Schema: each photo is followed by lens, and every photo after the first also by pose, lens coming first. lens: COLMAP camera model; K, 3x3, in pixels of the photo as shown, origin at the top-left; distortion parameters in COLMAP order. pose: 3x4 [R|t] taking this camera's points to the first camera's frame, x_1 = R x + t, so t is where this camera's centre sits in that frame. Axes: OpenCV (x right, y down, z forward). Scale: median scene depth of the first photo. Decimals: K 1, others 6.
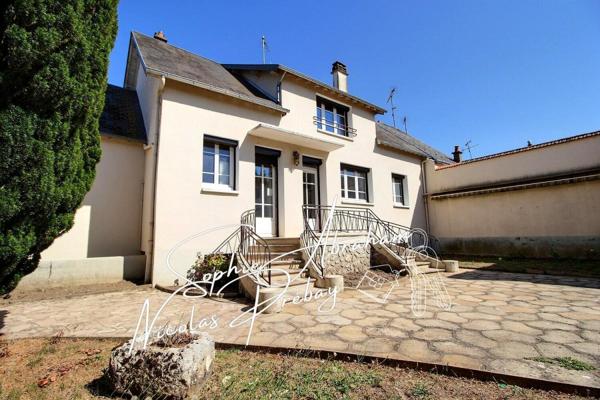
lens RADIAL K [[271.8, 0, 298.0], [0, 271.8, 199.4], [0, 0, 1]] dist [0.003730, 0.000345]
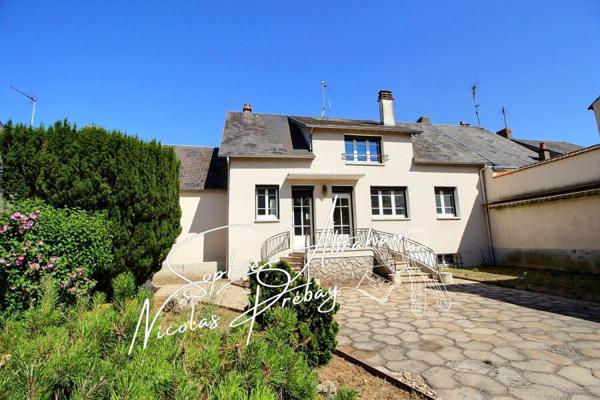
lens RADIAL K [[271.8, 0, 301.6], [0, 271.8, 201.8], [0, 0, 1]] dist [0.003730, 0.000345]
pose [[0.903476, -0.067979, -0.423214, 0.395104], [0.066947, 0.997606, -0.017322, -0.069695], [0.423379, -0.012683, 0.905864, -0.222293]]
